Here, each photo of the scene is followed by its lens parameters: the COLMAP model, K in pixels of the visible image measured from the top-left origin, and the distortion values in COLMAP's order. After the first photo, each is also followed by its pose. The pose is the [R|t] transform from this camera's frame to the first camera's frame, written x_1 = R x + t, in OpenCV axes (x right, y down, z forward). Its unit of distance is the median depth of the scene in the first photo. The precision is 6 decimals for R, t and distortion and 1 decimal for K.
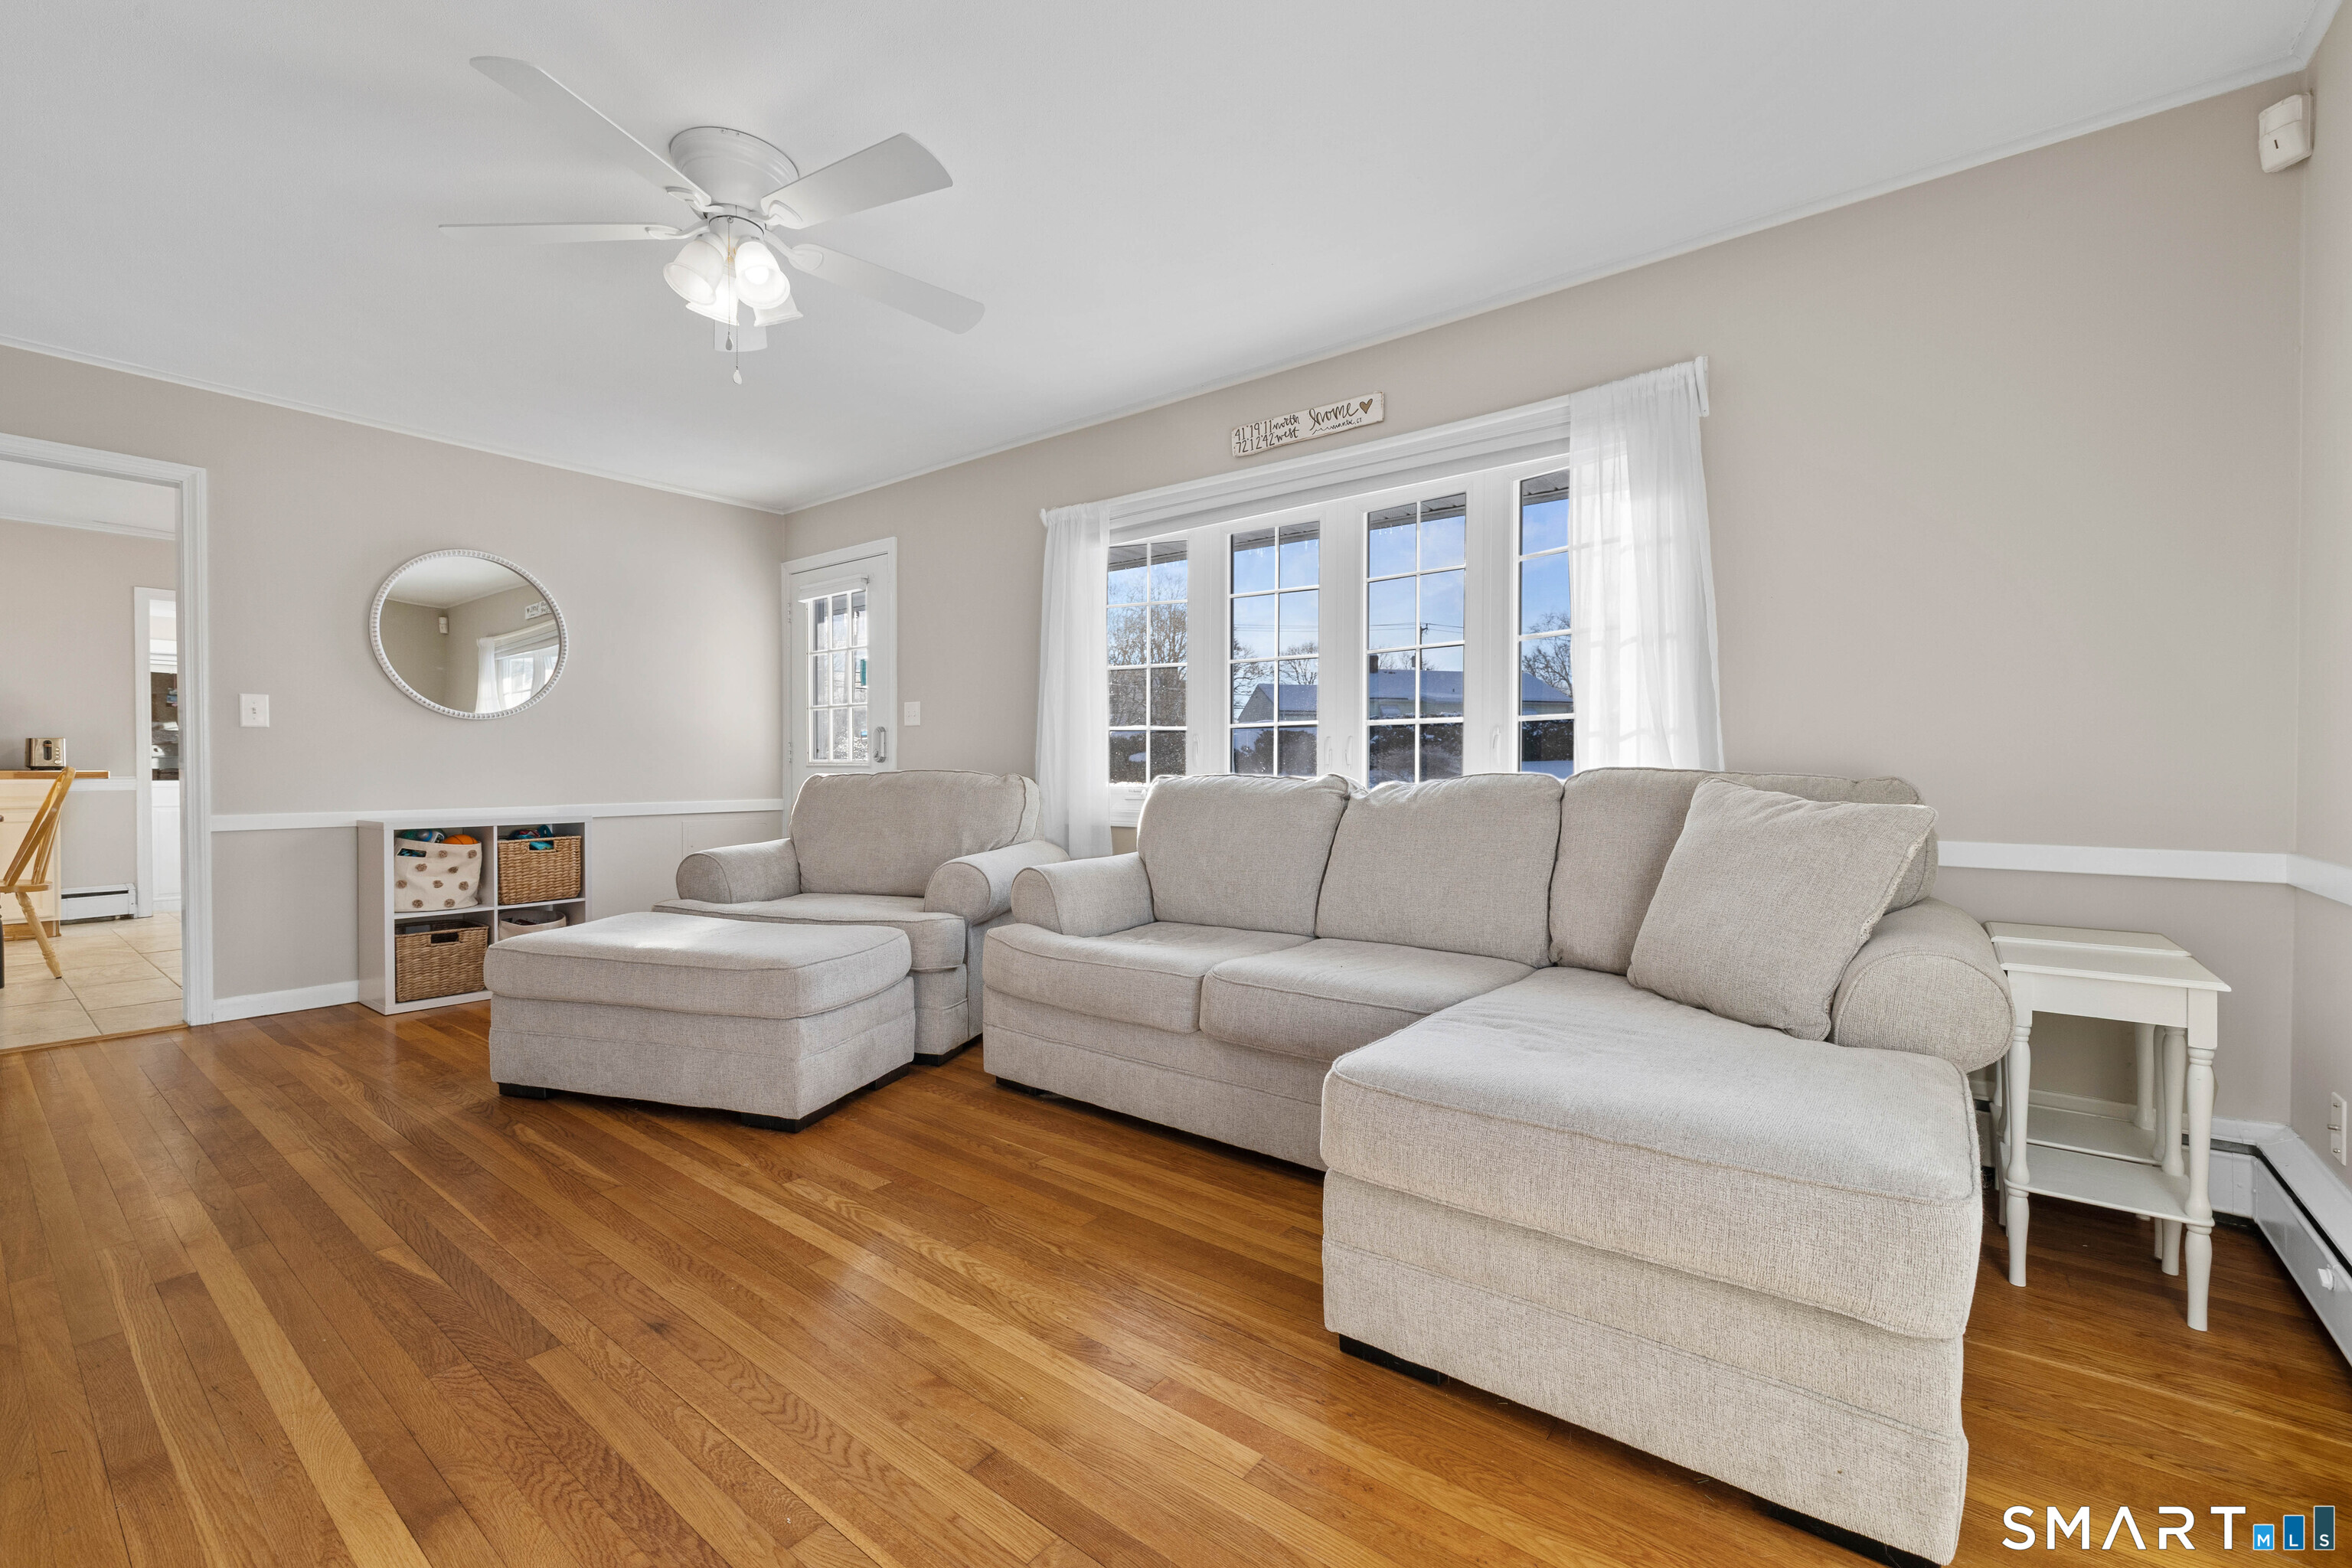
lens RADIAL K [[991.1, 0, 1176.0], [0, 991.1, 784.0], [0, 0, 1]] dist [-0.001741, -0.000343]
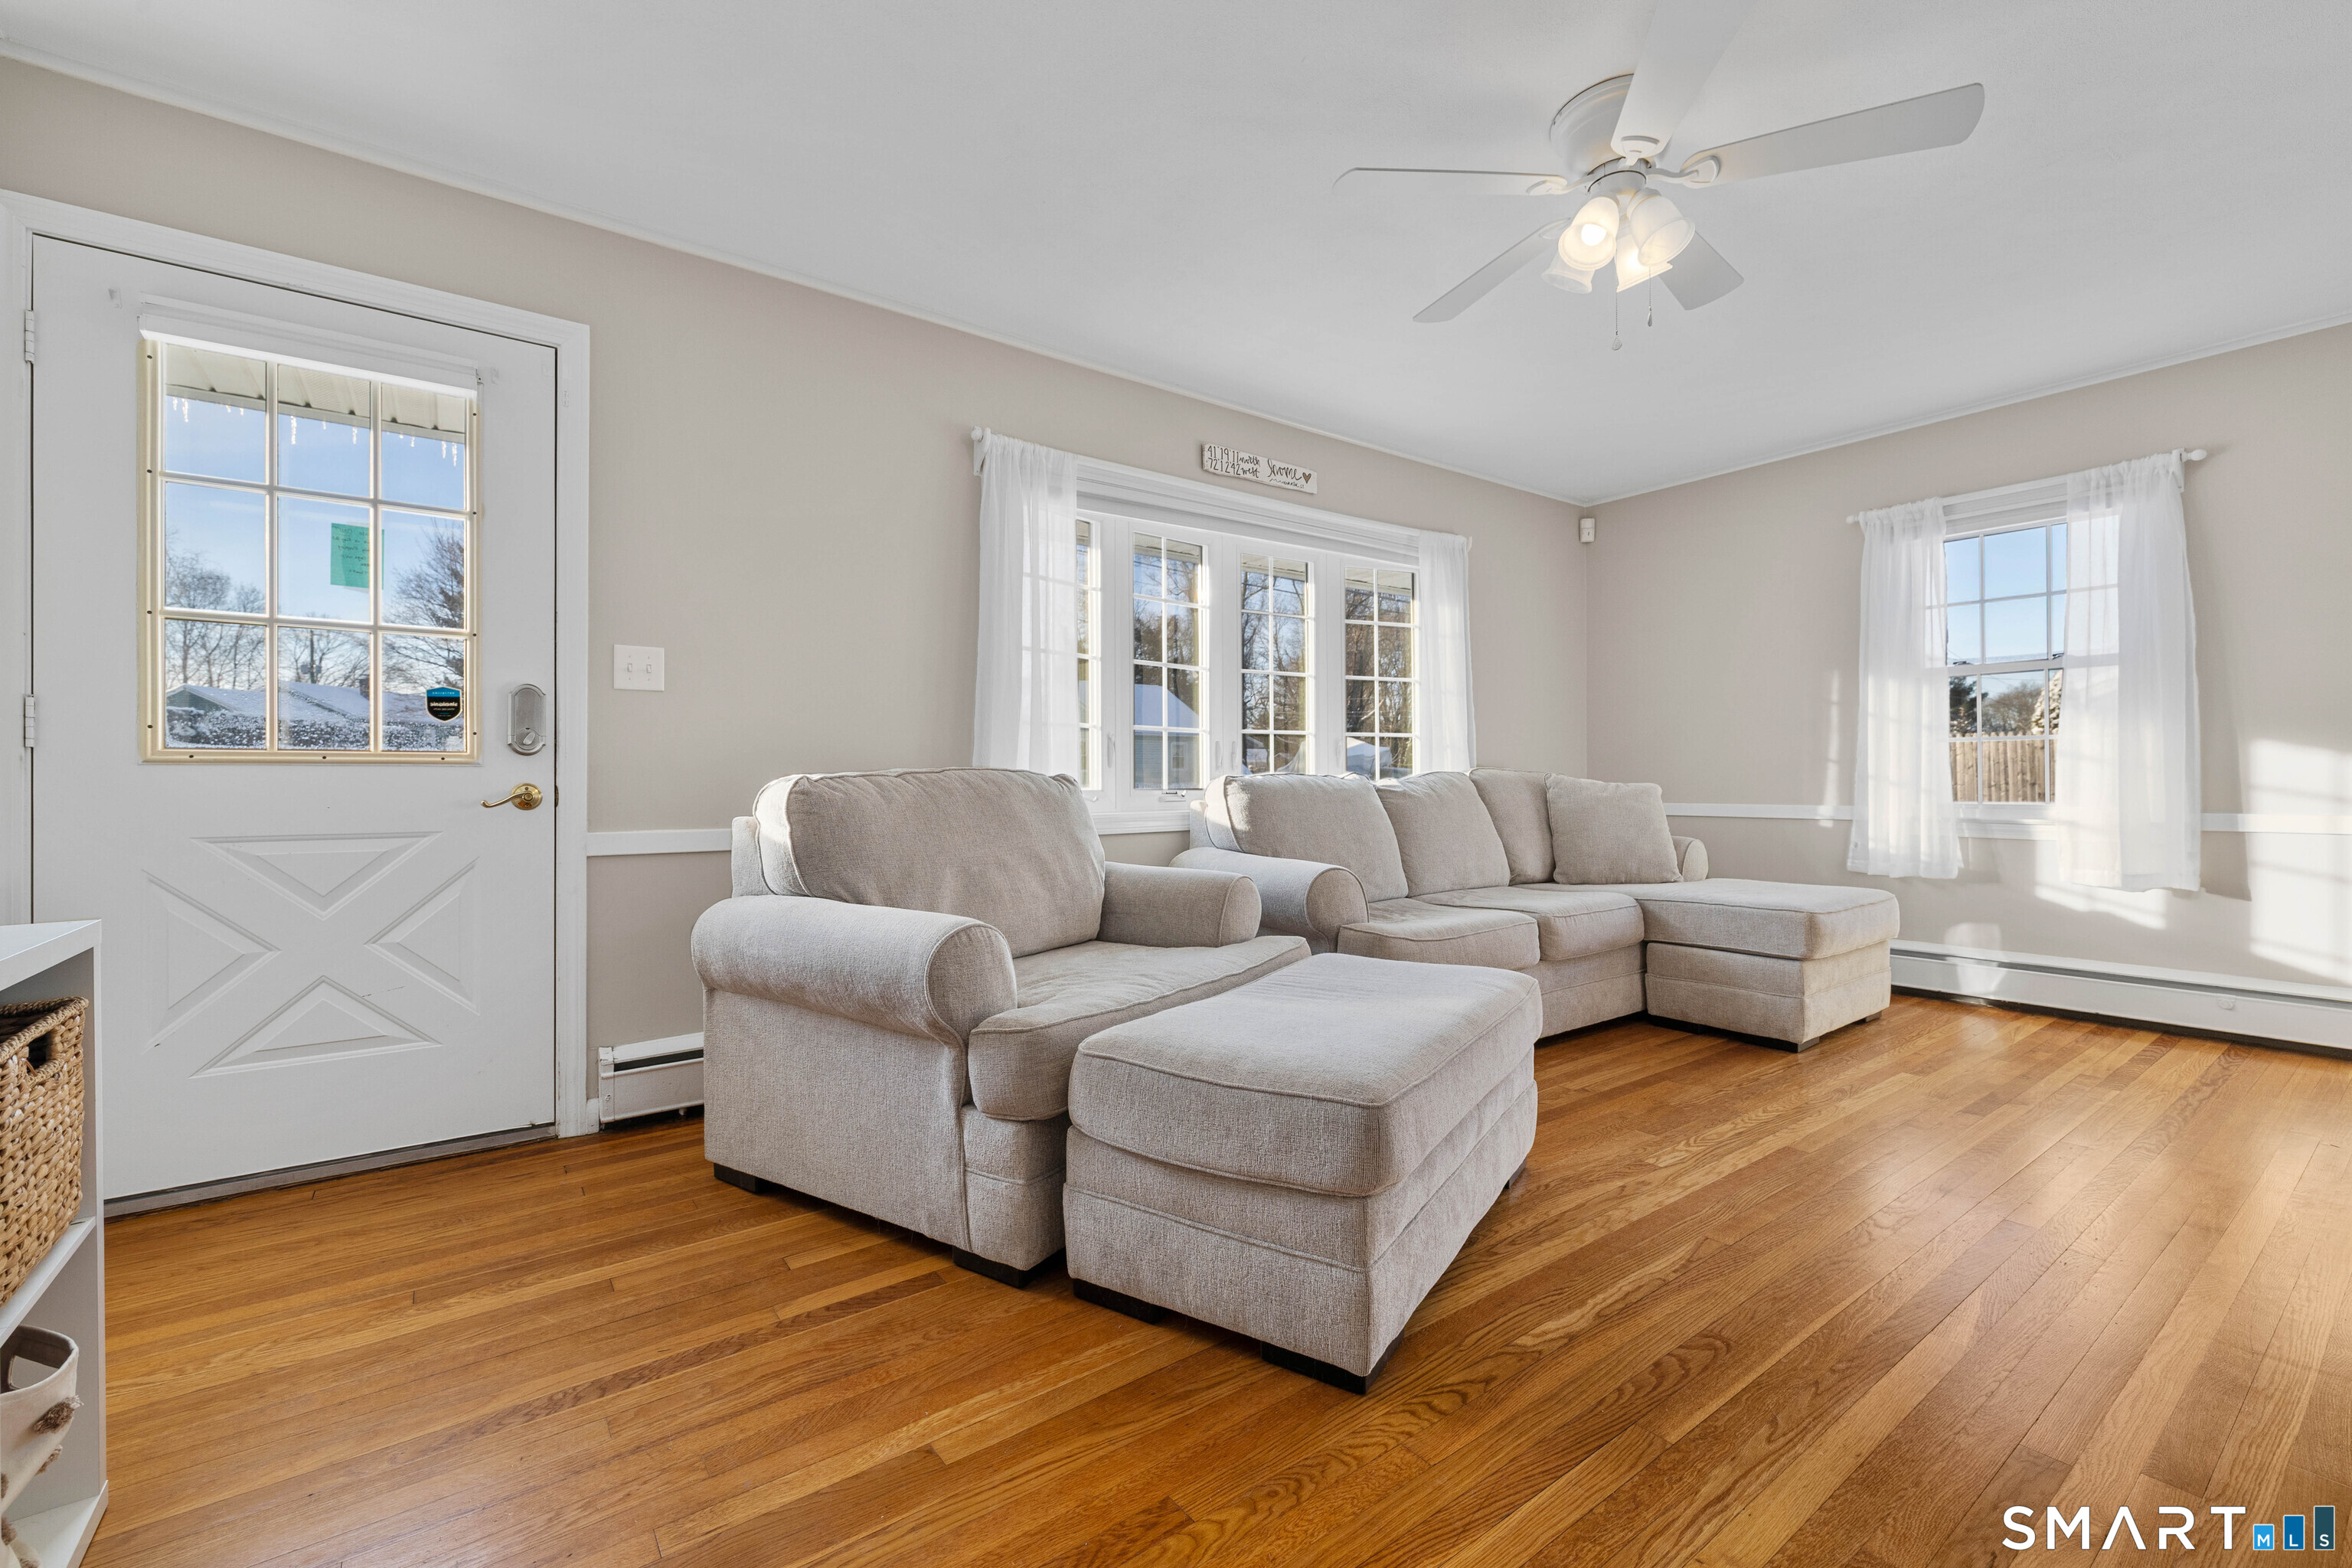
lens RADIAL K [[991.4, 0, 1180.5], [0, 991.4, 778.4], [0, 0, 1]] dist [0.002607, 0.000350]
pose [[0.261658, -0.001740, 0.965159, -0.964053], [0.021197, 0.999768, -0.003944, -0.001872], [-0.964928, 0.021491, 0.261634, 0.765049]]
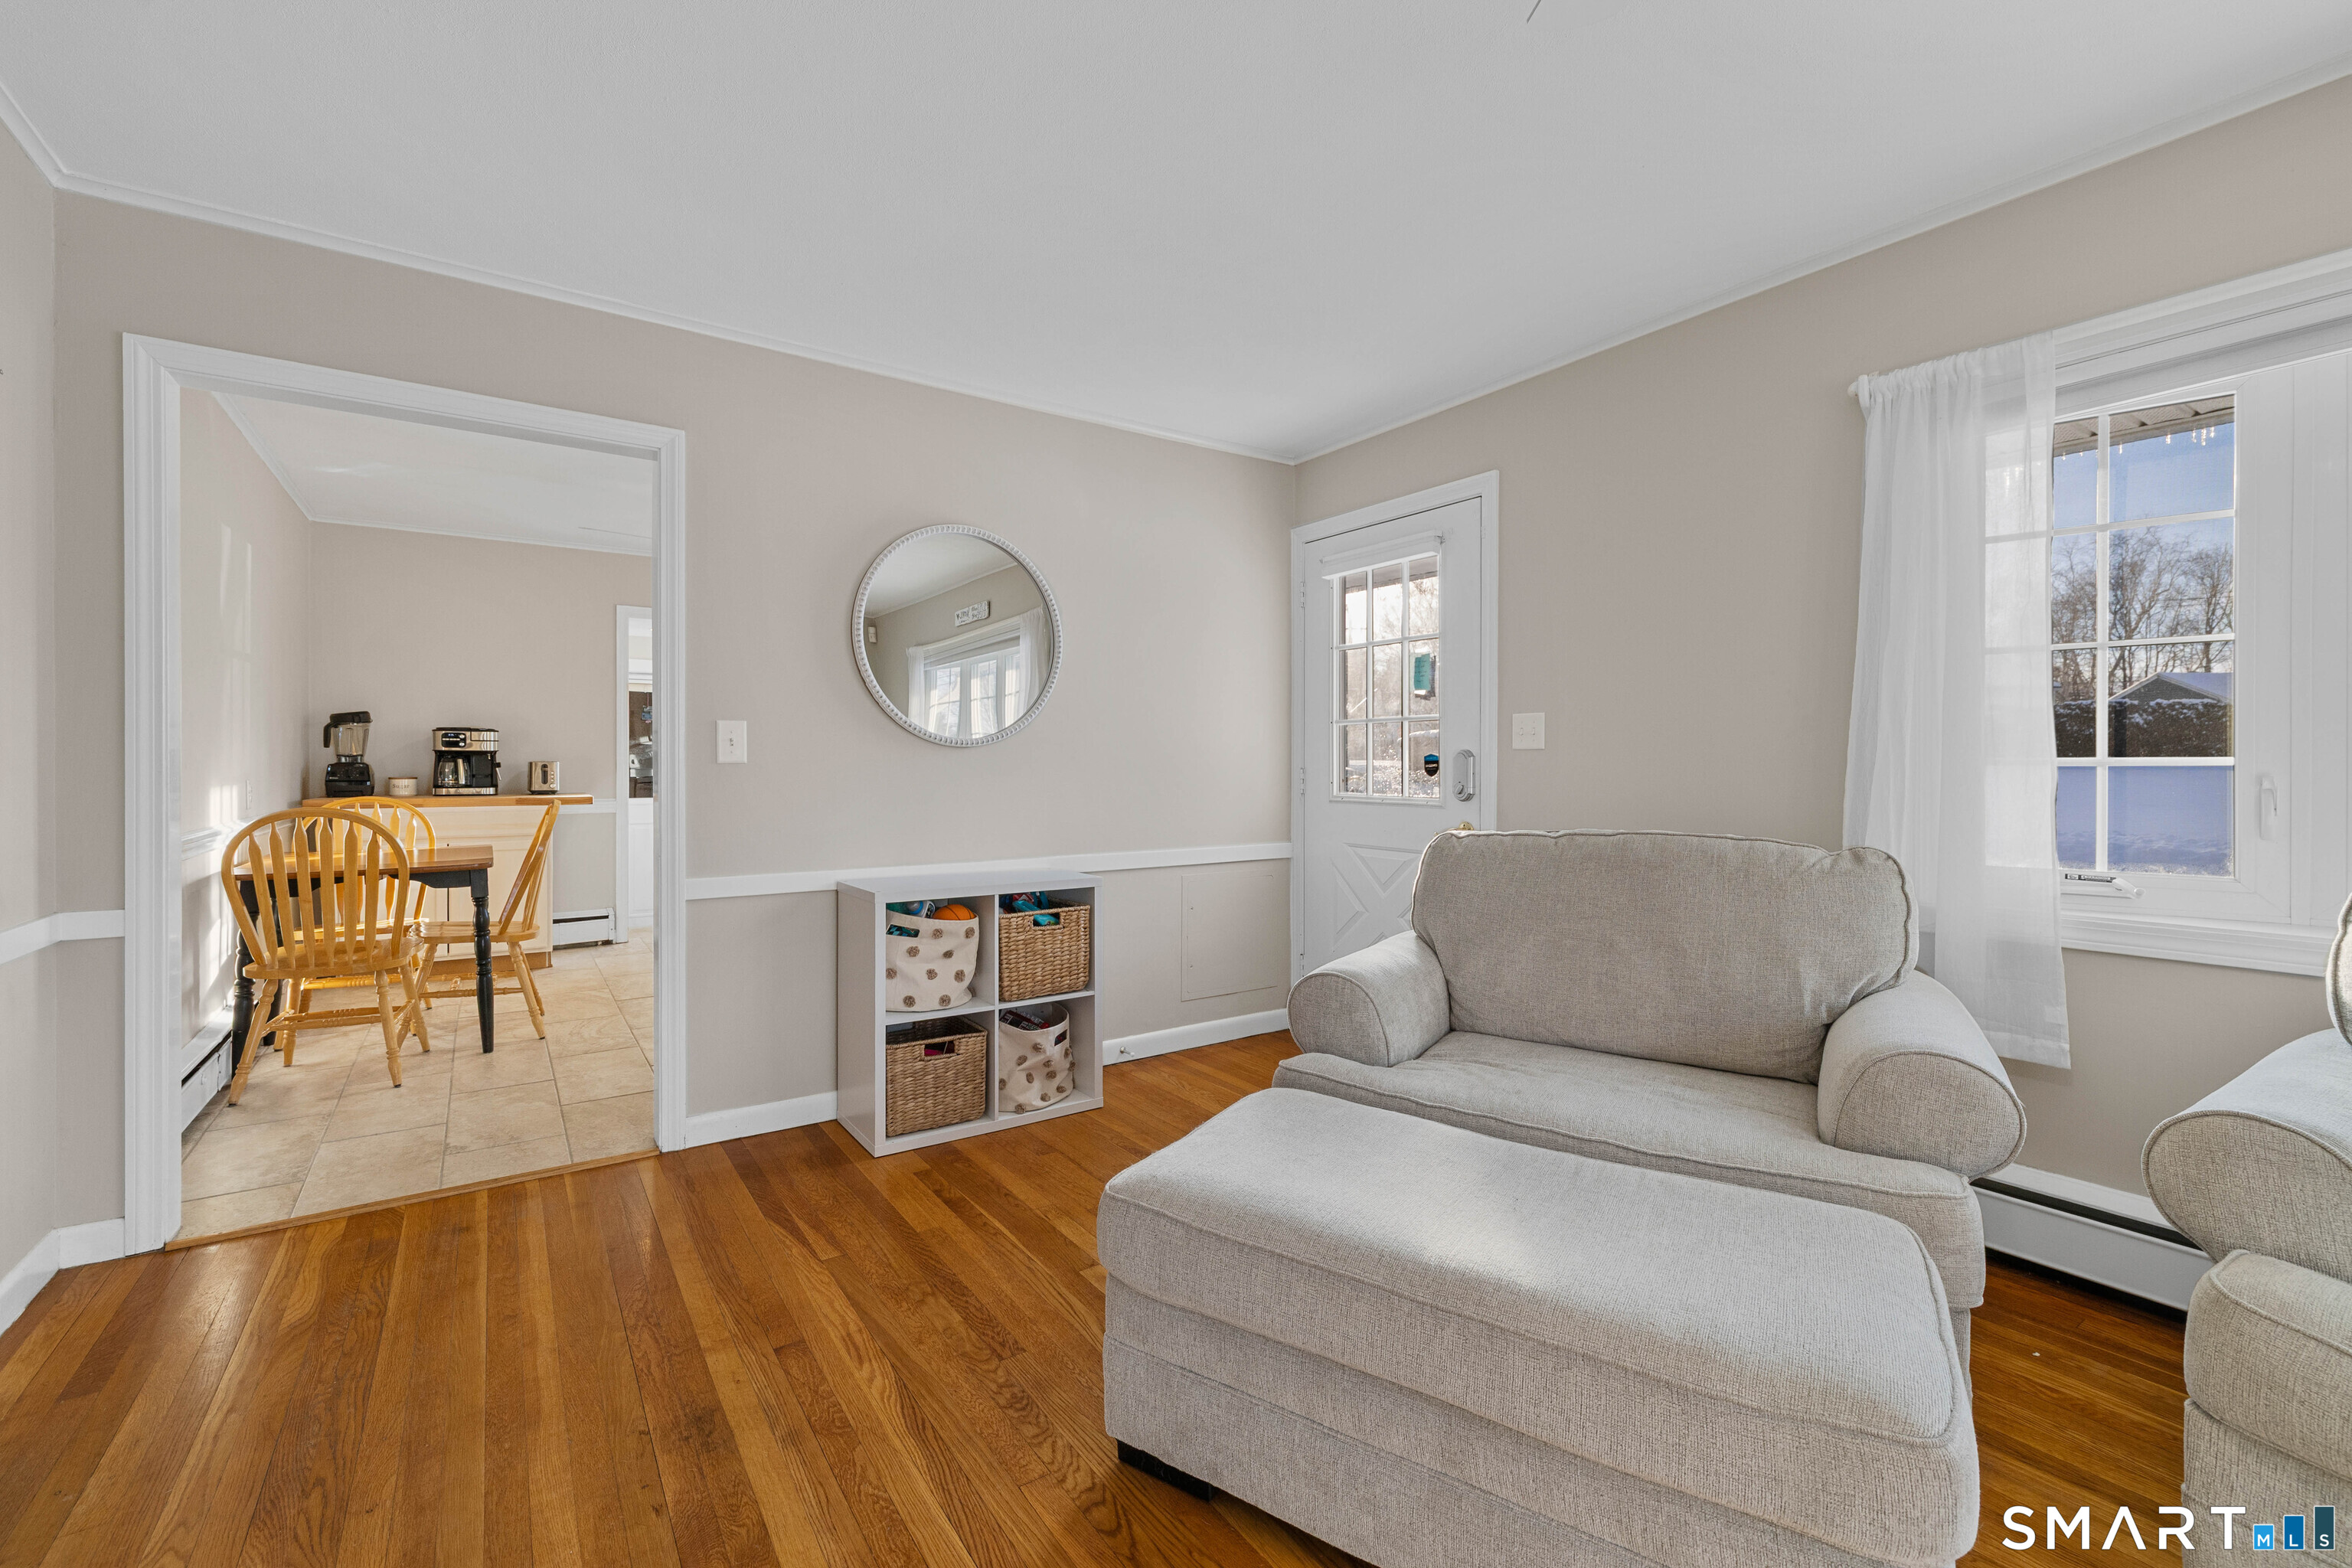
lens RADIAL K [[995.4, 0, 1166.8], [0, 995.4, 772.2], [0, 0, 1]] dist [-0.000111, 0.000175]
pose [[0.952260, 0.002890, -0.305276, -0.394474], [-0.005975, 0.999940, -0.009172, -0.048149], [0.305231, 0.010559, 0.952220, 0.387275]]
